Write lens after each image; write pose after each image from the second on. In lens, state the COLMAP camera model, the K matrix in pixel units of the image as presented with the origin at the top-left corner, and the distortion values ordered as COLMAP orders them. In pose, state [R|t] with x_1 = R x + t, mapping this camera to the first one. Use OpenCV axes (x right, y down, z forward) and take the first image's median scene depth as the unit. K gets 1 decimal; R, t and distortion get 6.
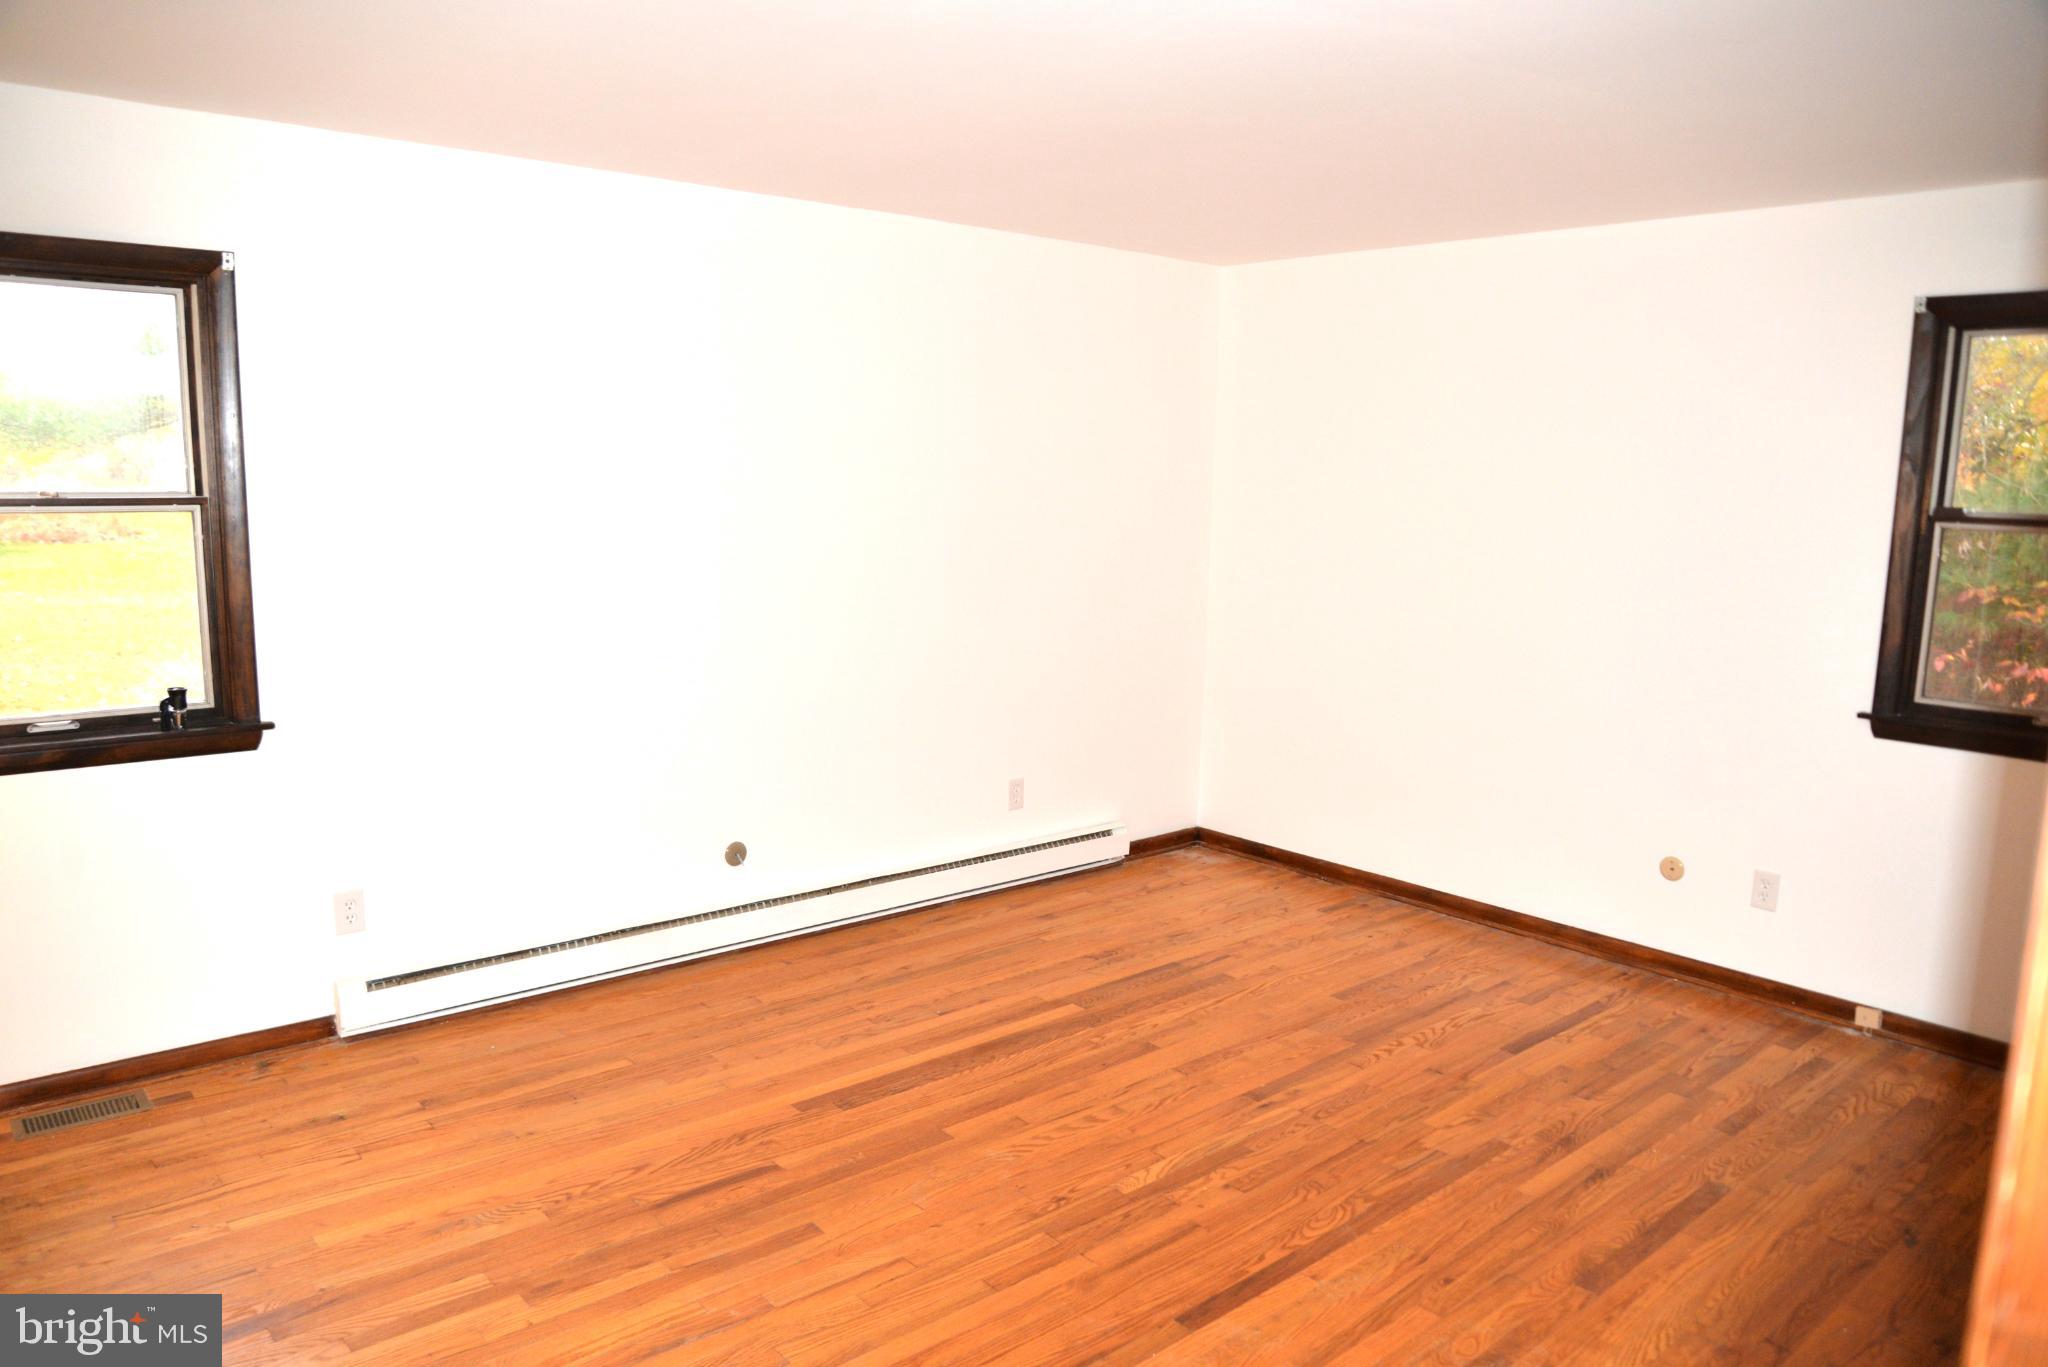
lens RADIAL K [[1432.7, 0, 1024.0], [0, 1432.7, 683.5], [0, 0, 1]] dist [-0.003355, -0.053071]
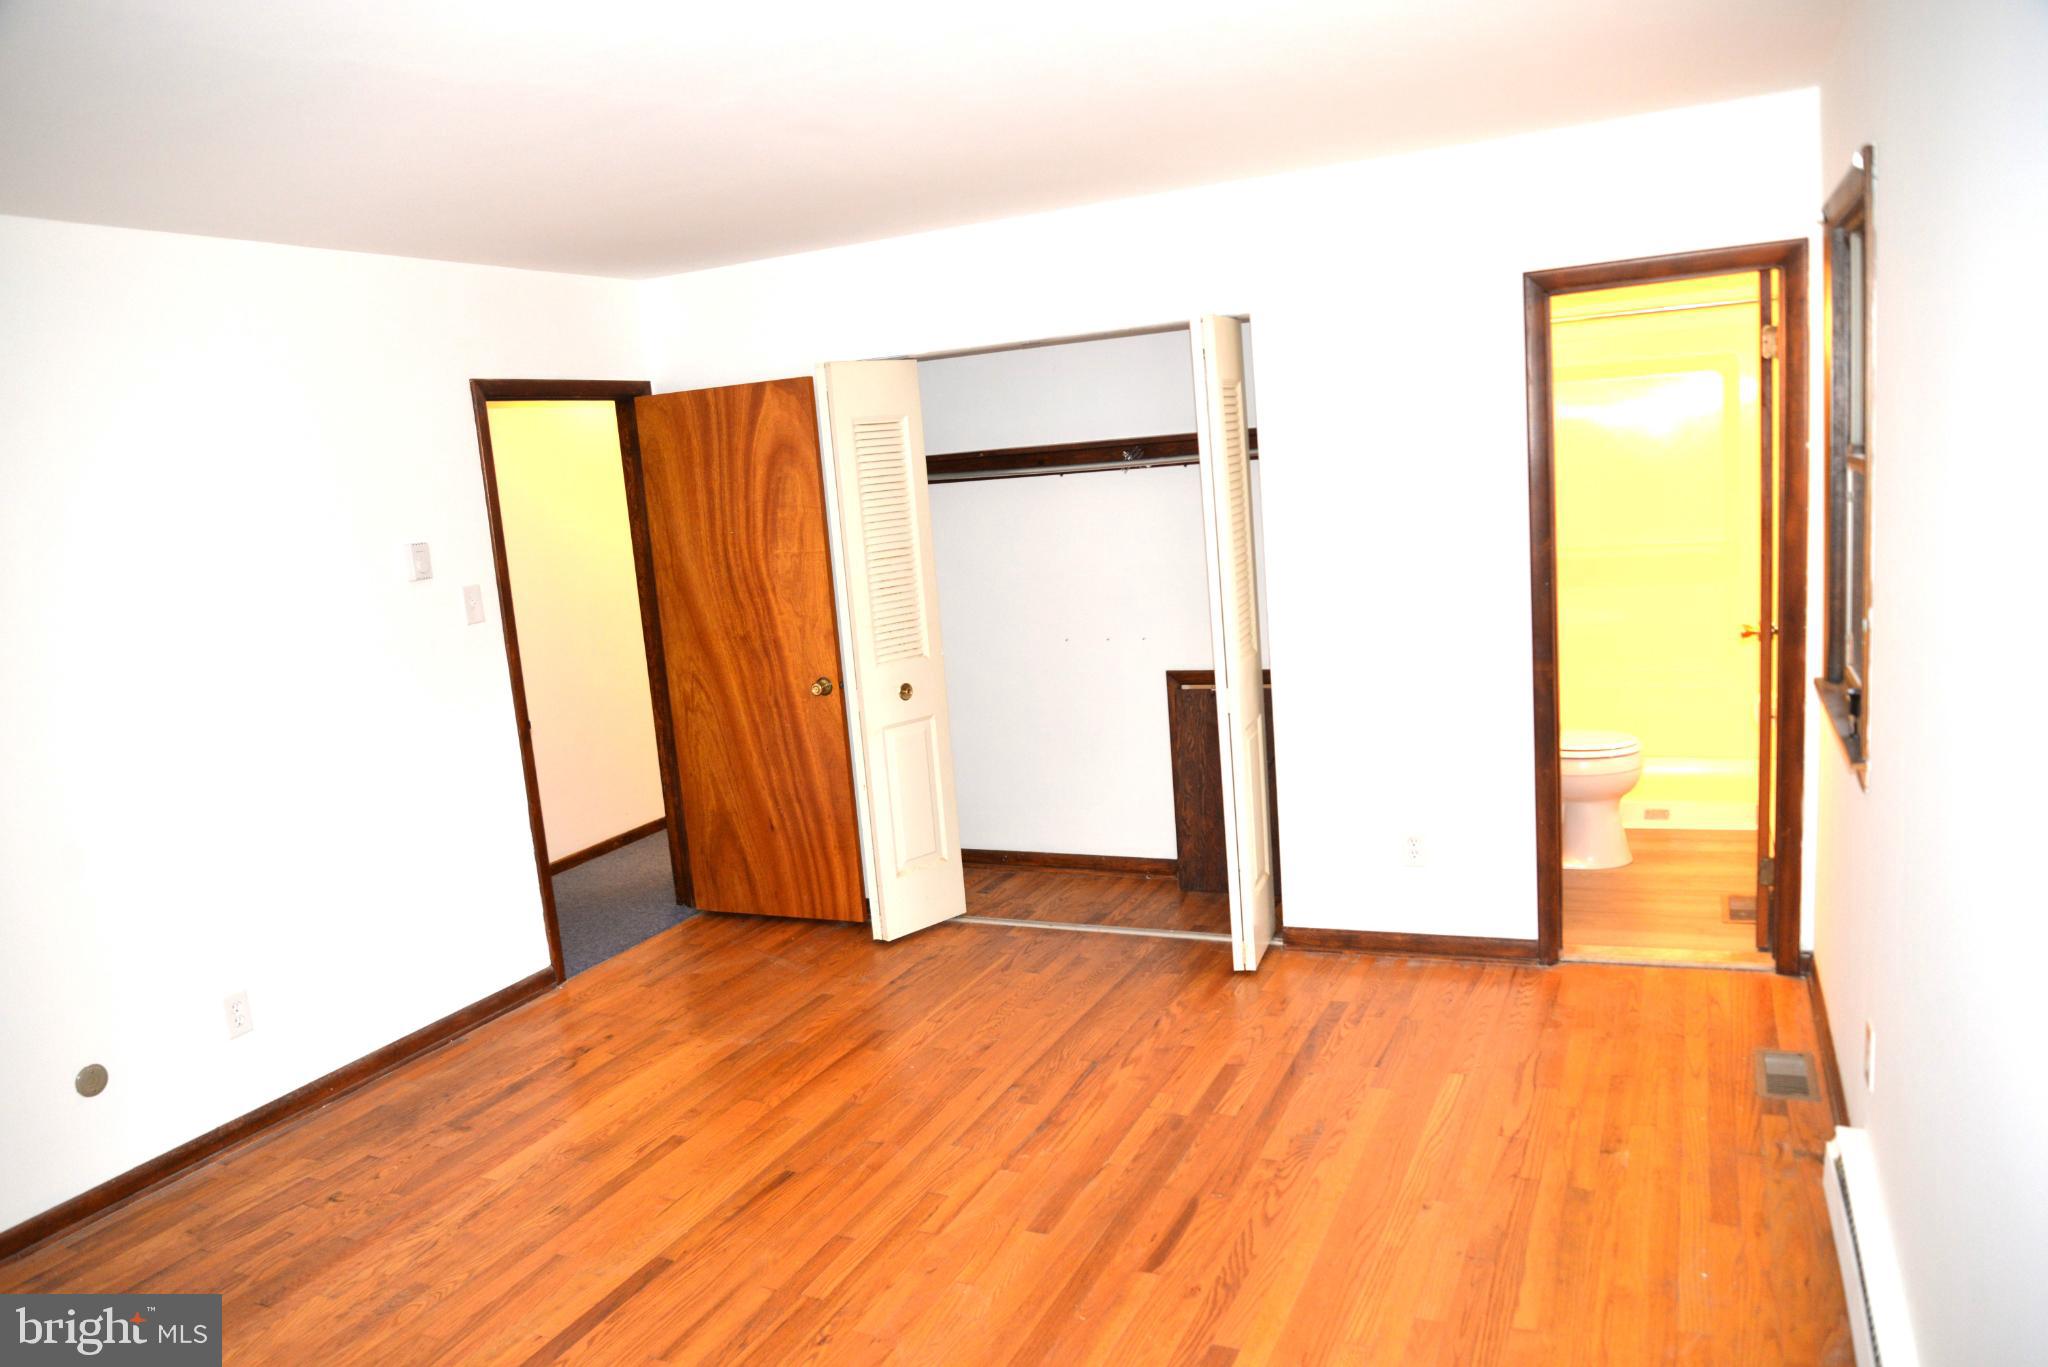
lens RADIAL K [[1432.7, 0, 1024.0], [0, 1432.7, 683.5], [0, 0, 1]] dist [-0.003355, -0.053071]
pose [[-0.913534, 0.118224, -0.389203, 0.220207], [0.003915, 0.959342, 0.282220, -0.289853], [0.406744, 0.256293, -0.876854, 1.840119]]
